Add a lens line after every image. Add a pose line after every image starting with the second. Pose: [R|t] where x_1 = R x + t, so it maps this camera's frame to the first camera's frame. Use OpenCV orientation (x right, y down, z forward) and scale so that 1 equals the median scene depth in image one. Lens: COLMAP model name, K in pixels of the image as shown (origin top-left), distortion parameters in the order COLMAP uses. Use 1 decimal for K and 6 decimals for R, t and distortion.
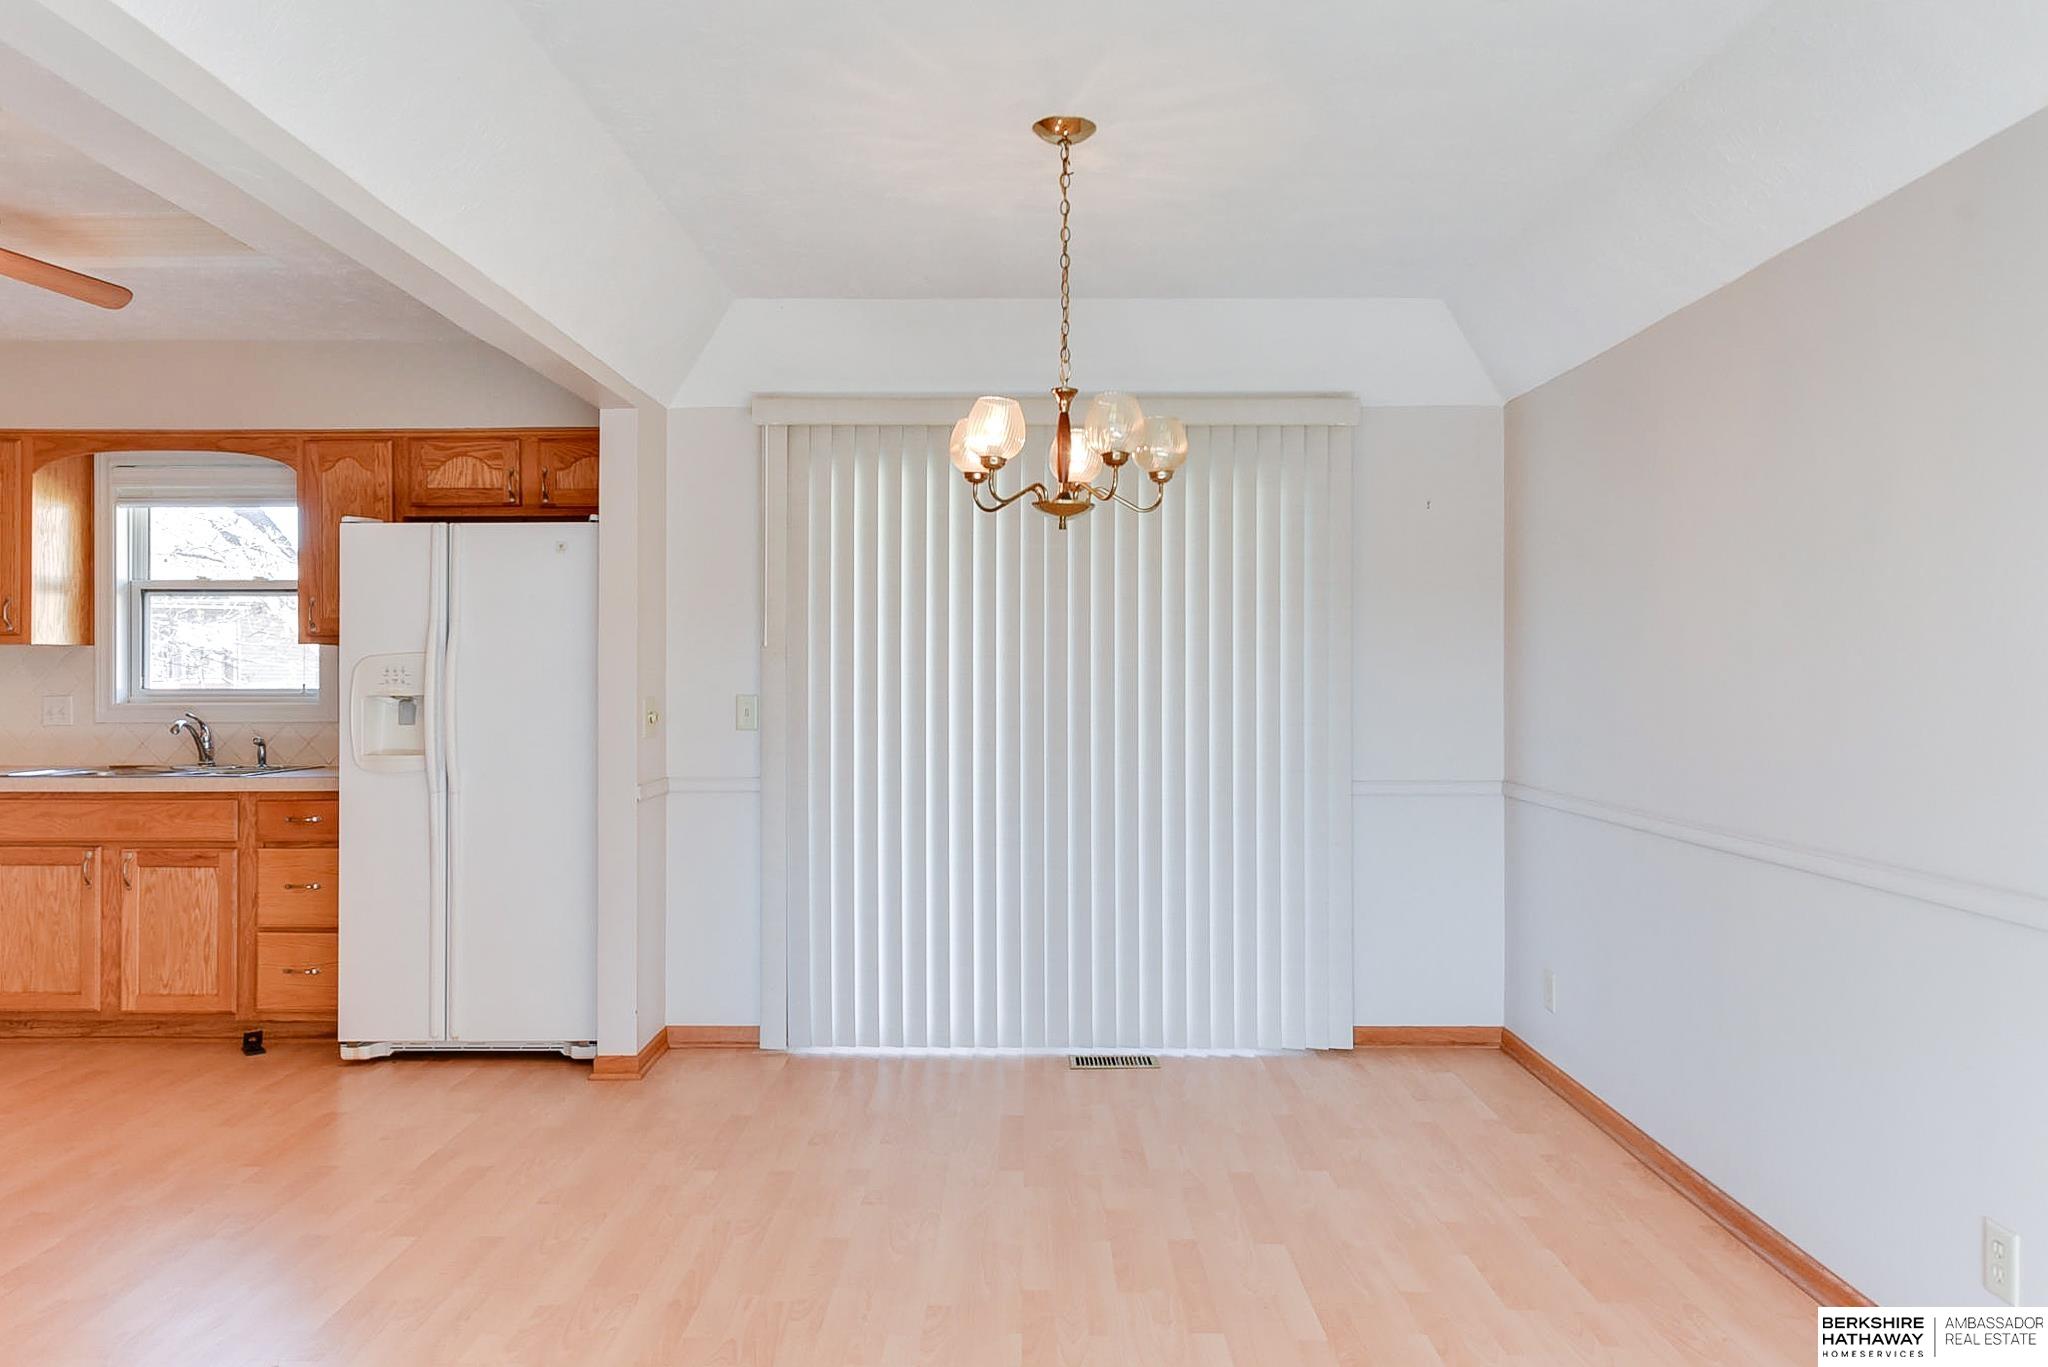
lens RADIAL K [[1374.1, 0, 1006.1], [0, 1374.1, 666.5], [0, 0, 1]] dist [0.006313, 0.003439]
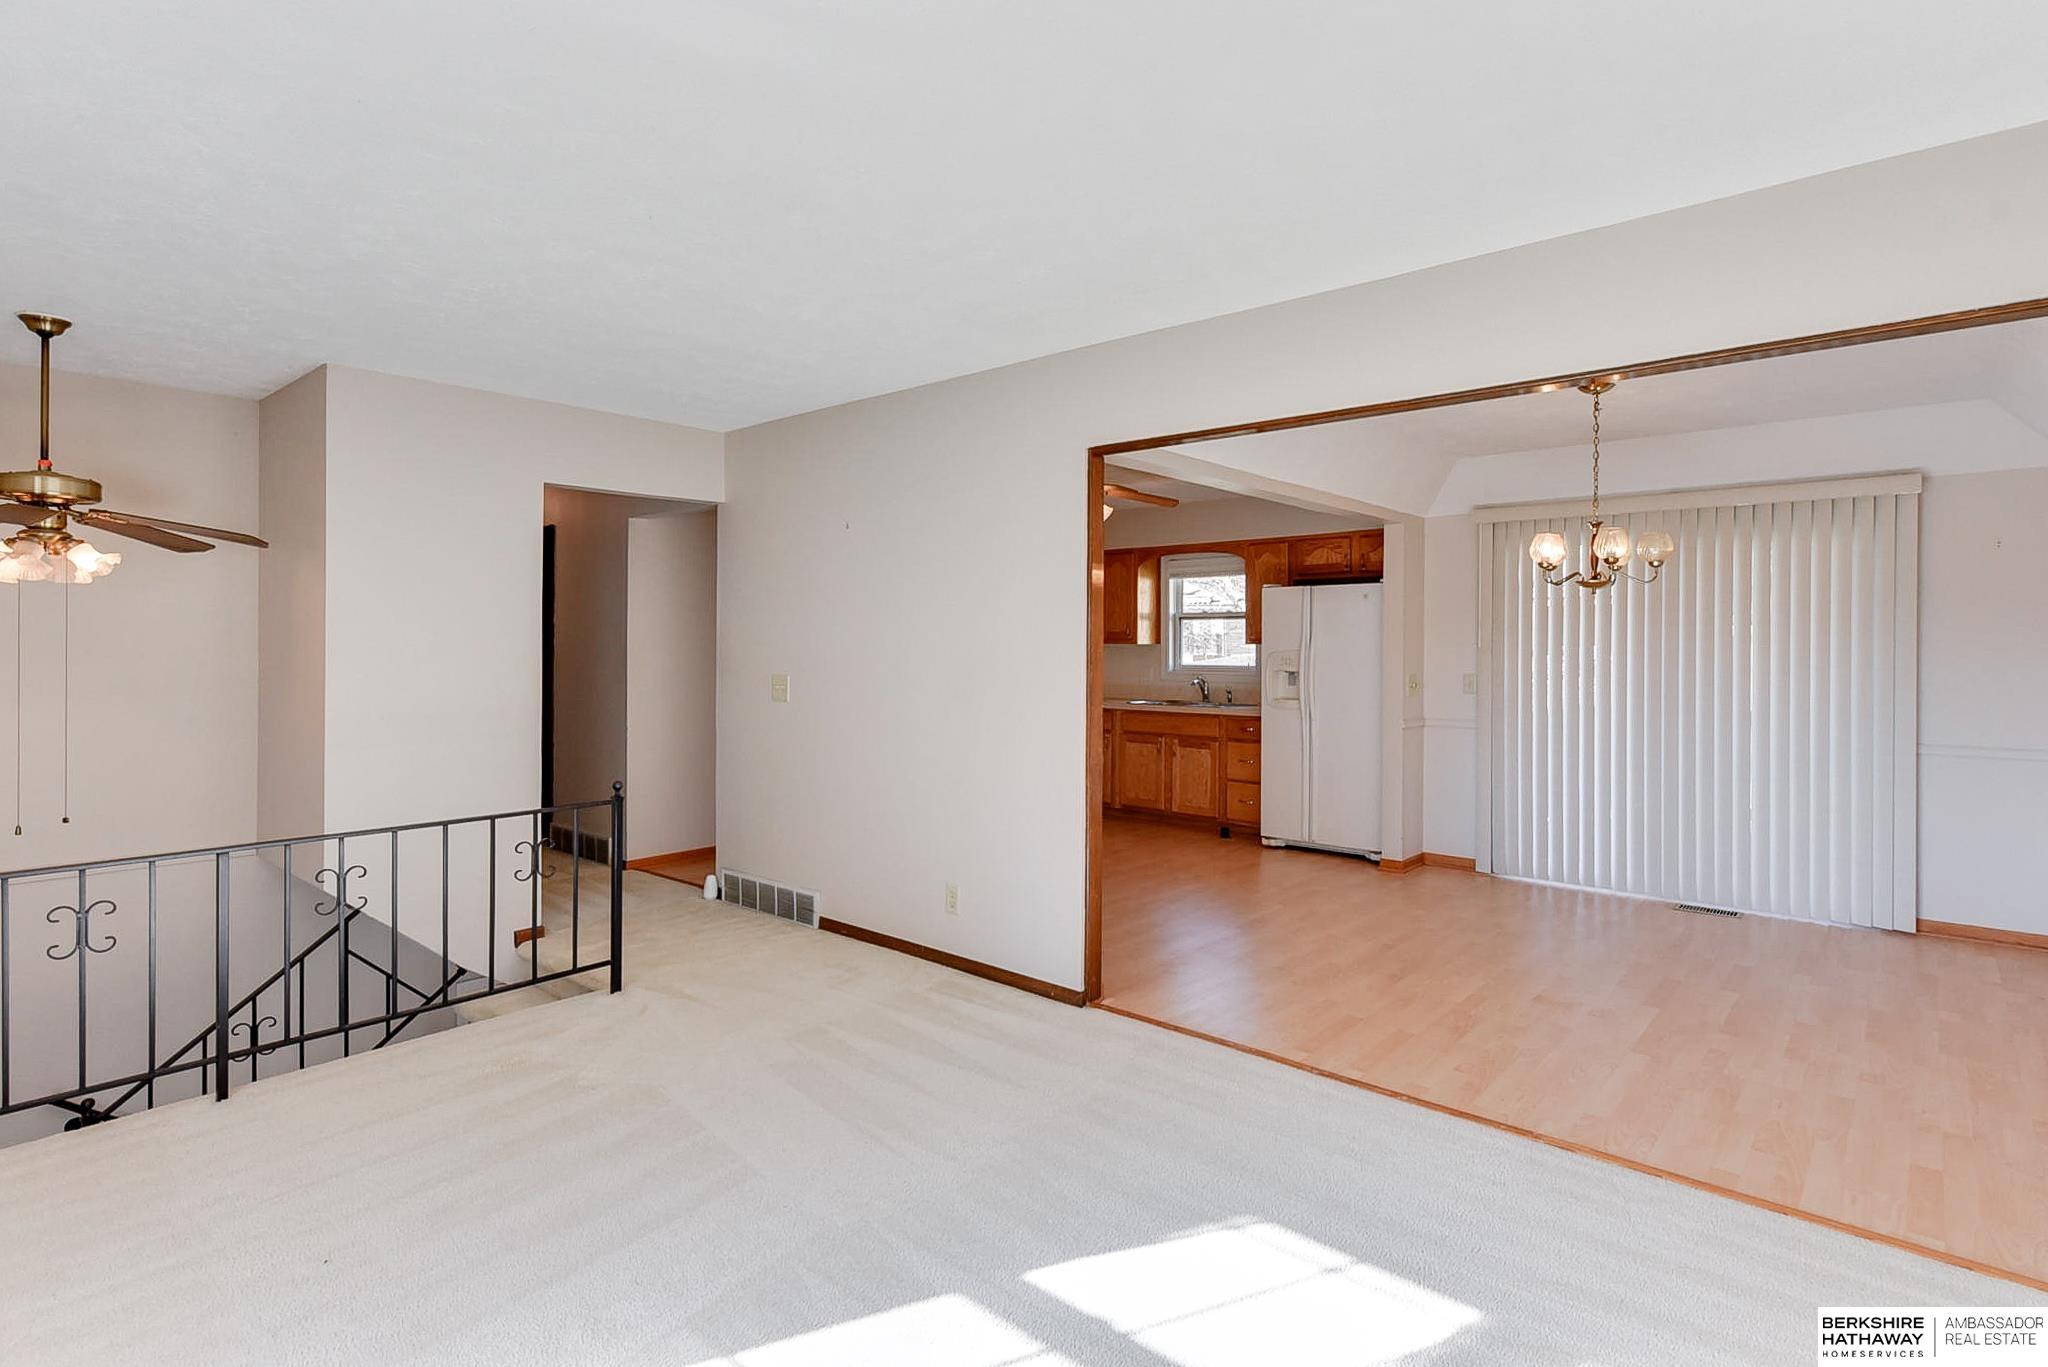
lens RADIAL K [[1014.4, 0, 1016.7], [0, 1014.4, 645.0], [0, 0, 1]] dist [-0.001615, -0.000428]
pose [[0.757036, 0.002792, -0.653368, 0.228653], [-0.000950, 0.999995, 0.003173, -0.021034], [0.653373, -0.001781, 0.757034, -0.388832]]
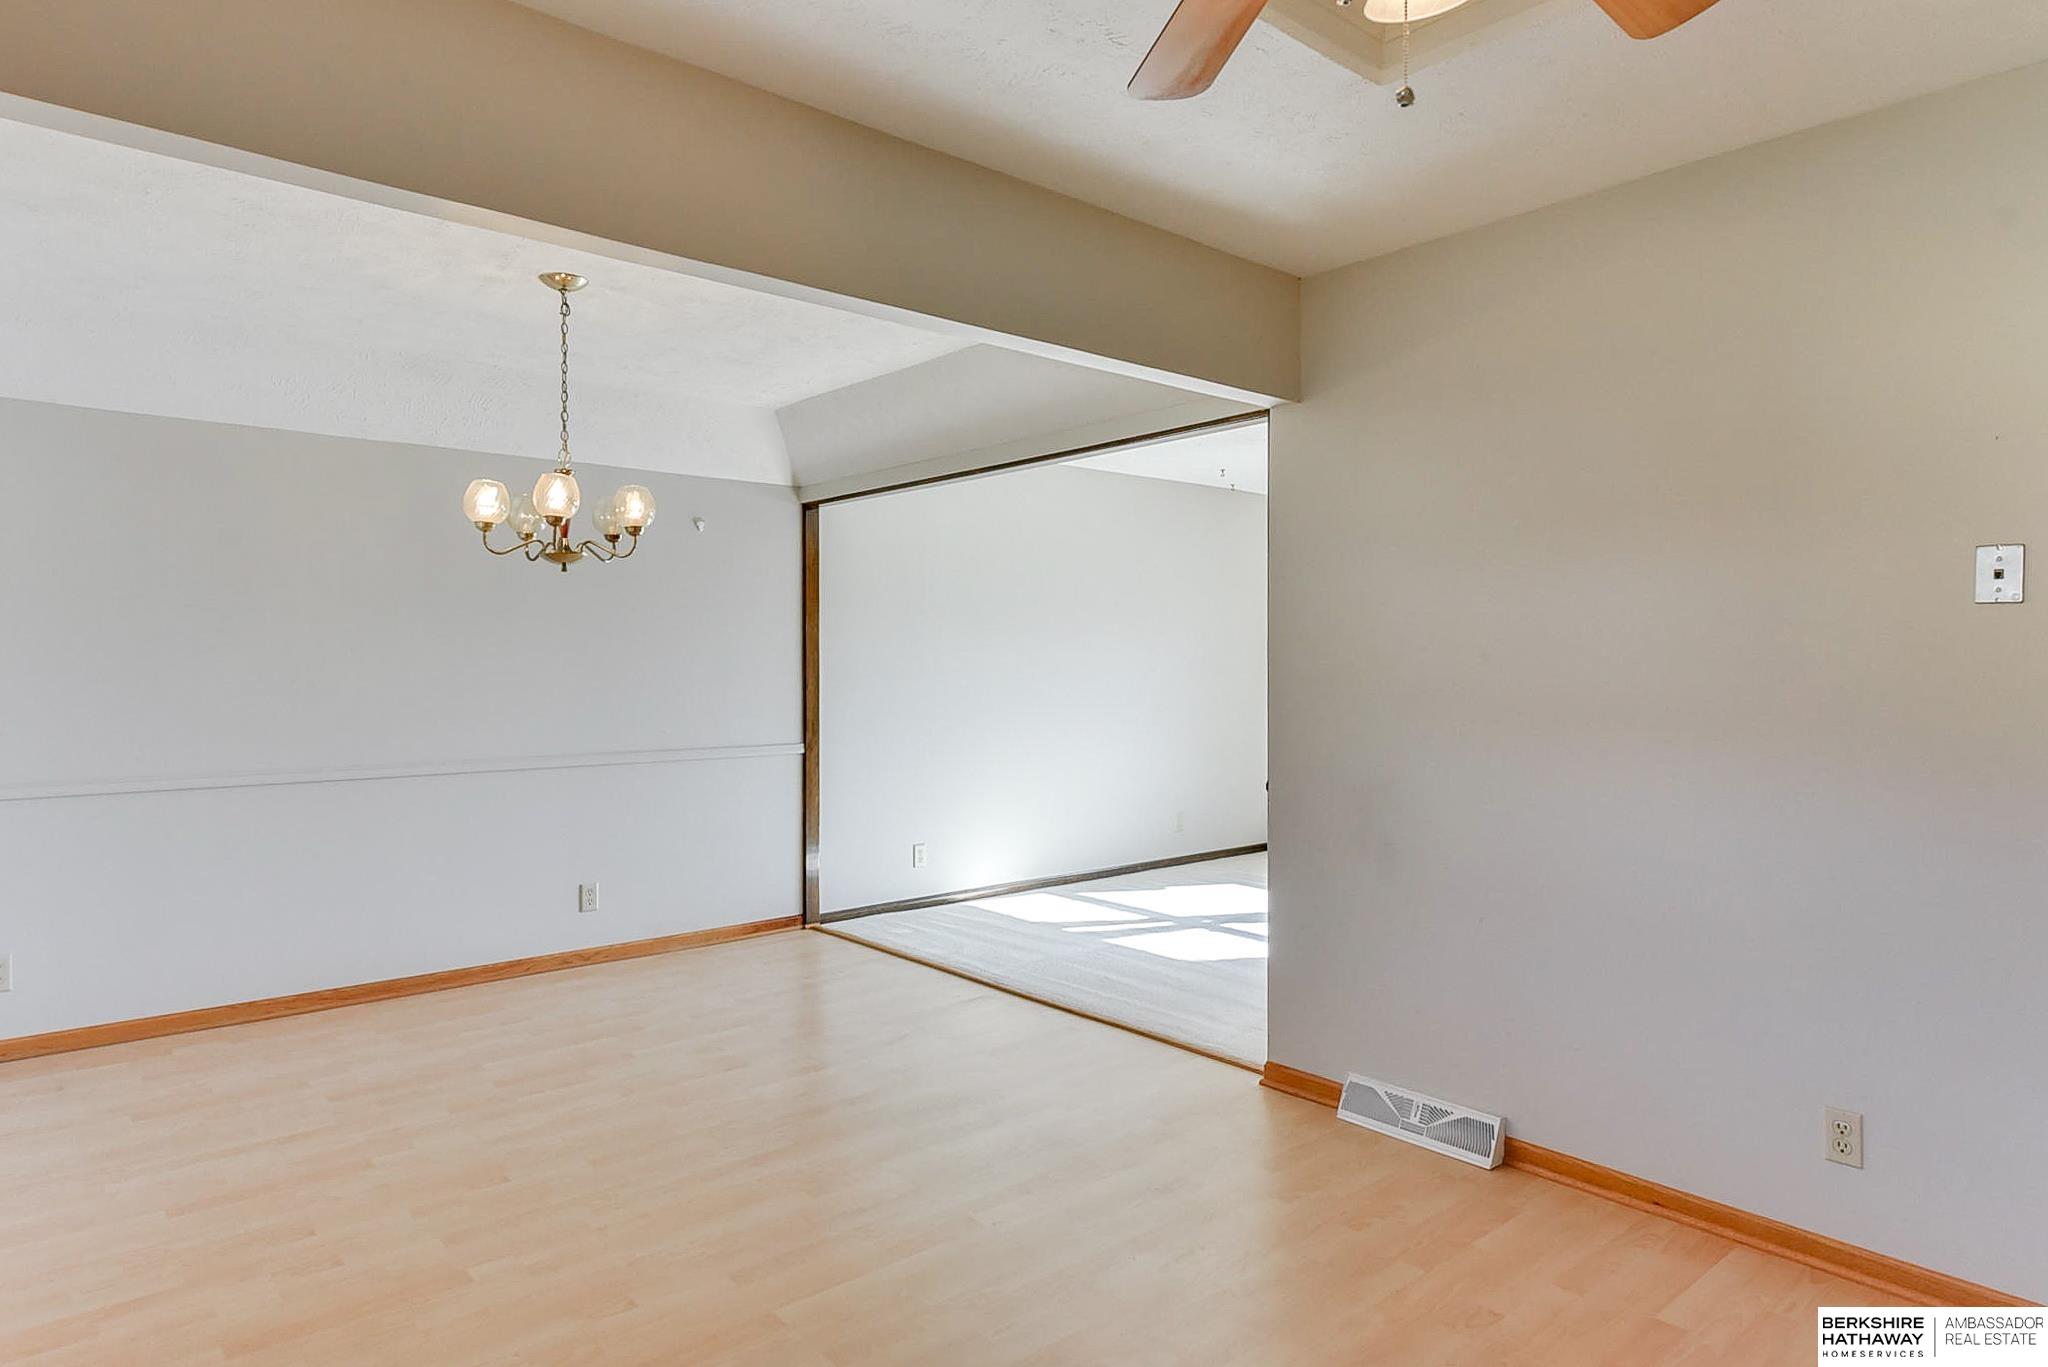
lens RADIAL K [[1190.6, 0, 1023.5], [0, 1190.6, 660.7], [0, 0, 1]] dist [0.001943, -0.000153]
pose [[-0.663890, -0.002811, 0.747825, -0.738634], [-0.007621, 0.999966, -0.003007, -0.006892], [-0.747791, -0.007696, -0.663889, 0.924813]]
